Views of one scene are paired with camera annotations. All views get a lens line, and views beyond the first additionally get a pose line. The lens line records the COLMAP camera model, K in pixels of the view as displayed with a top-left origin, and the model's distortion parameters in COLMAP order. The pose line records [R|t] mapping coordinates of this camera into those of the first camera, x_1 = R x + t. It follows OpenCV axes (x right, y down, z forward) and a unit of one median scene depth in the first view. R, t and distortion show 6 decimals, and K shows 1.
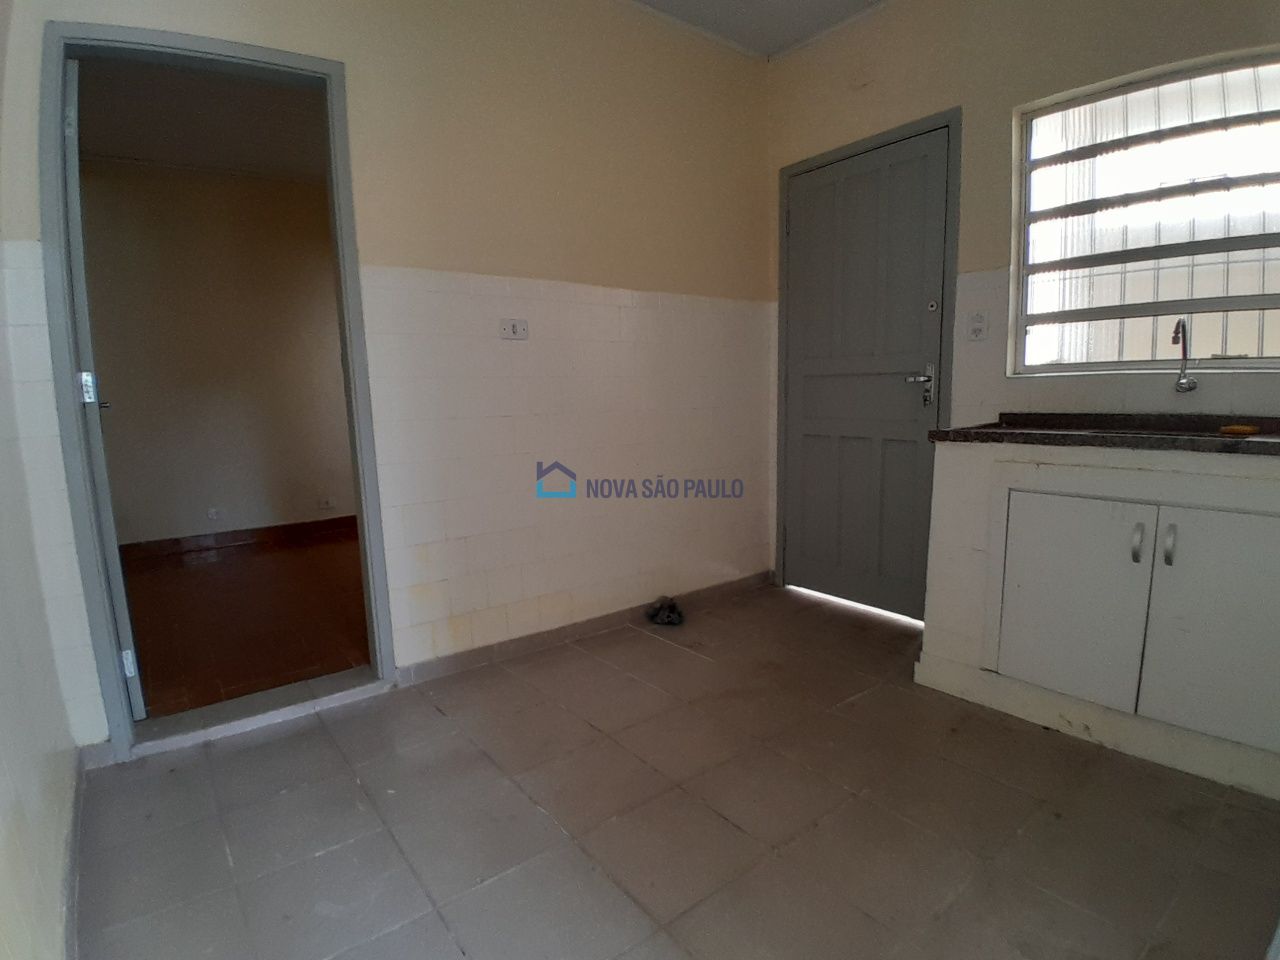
lens RADIAL K [[634.4, 0, 639.7], [0, 634.4, 489.0], [0, 0, 1]] dist [0.001013, -0.044142]
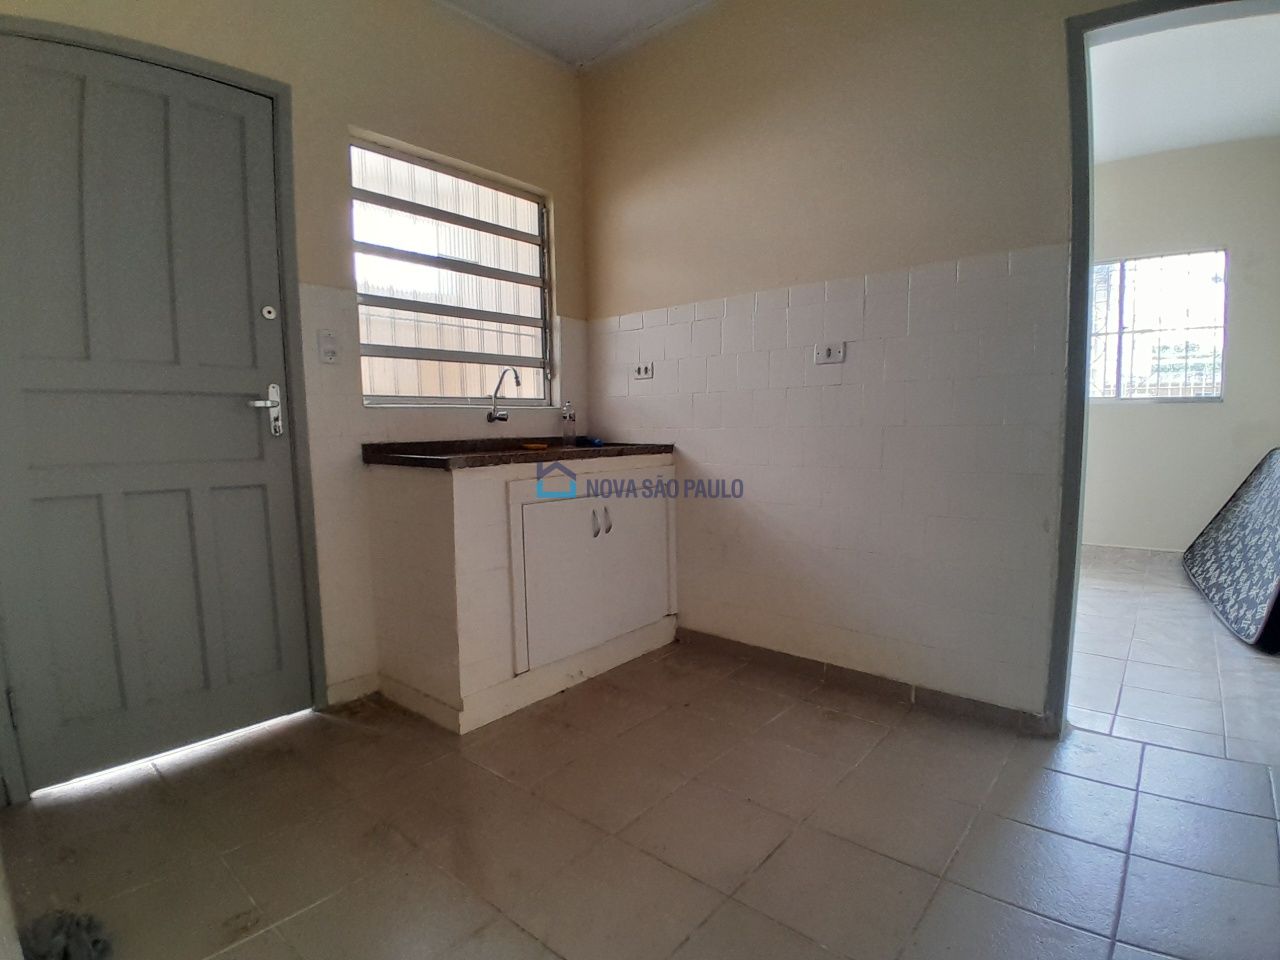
lens RADIAL K [[634.4, 0, 639.7], [0, 634.4, 489.0], [0, 0, 1]] dist [0.001013, -0.044142]
pose [[-0.194861, -0.070243, 0.978312, -0.464003], [0.161469, 0.981526, 0.102635, -0.090019], [-0.967449, 0.177966, -0.179919, 0.830081]]
